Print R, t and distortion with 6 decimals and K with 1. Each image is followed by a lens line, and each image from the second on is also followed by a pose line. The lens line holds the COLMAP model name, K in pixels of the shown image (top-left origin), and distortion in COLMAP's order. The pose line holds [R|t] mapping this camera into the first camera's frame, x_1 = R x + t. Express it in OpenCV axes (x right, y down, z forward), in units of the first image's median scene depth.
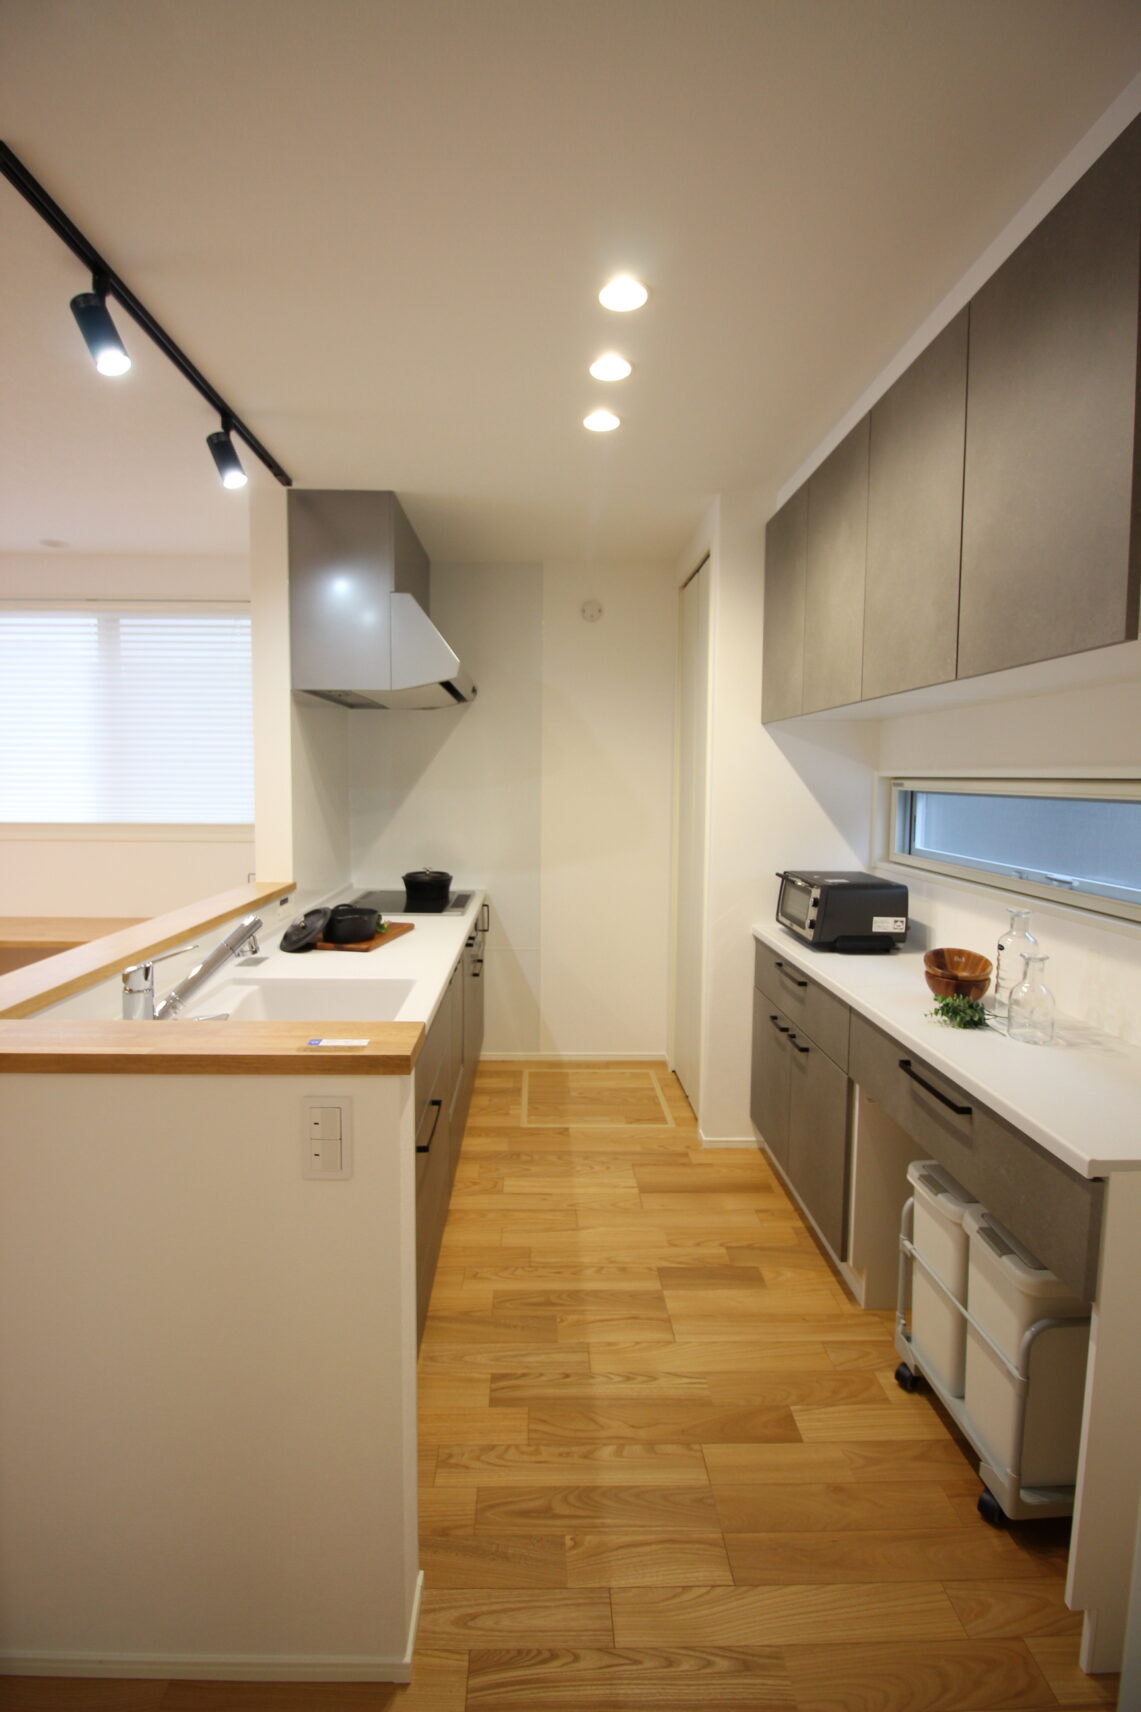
lens RADIAL K [[805.0, 0, 558.9], [0, 805.0, 856.4], [0, 0, 1]] dist [-0.014729, -0.004030]
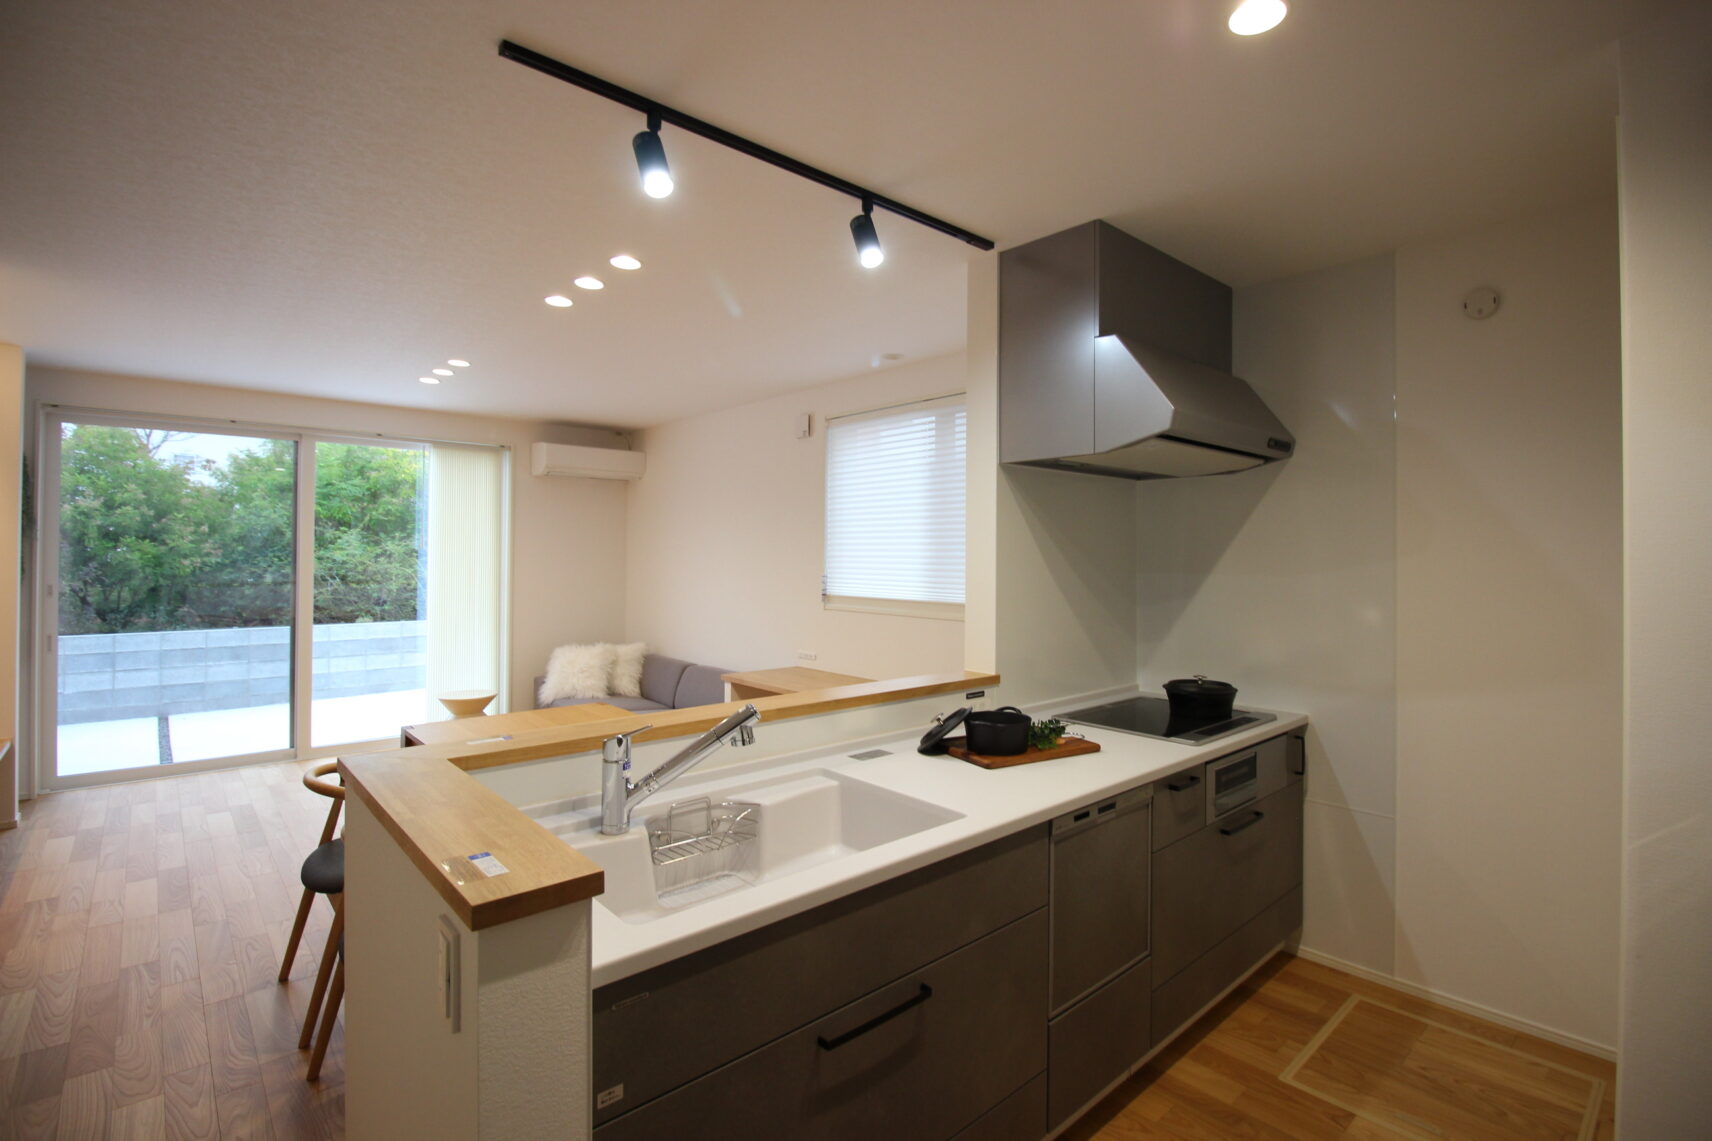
lens RADIAL K [[805.0, 0, 856.1], [0, 805.0, 557.4], [0, 0, 1]] dist [-0.014729, -0.004030]
pose [[0.652476, -0.002166, -0.757806, 0.205508], [-0.076990, 0.994632, -0.069132, -0.020244], [0.753888, 0.103450, 0.648807, 0.237608]]
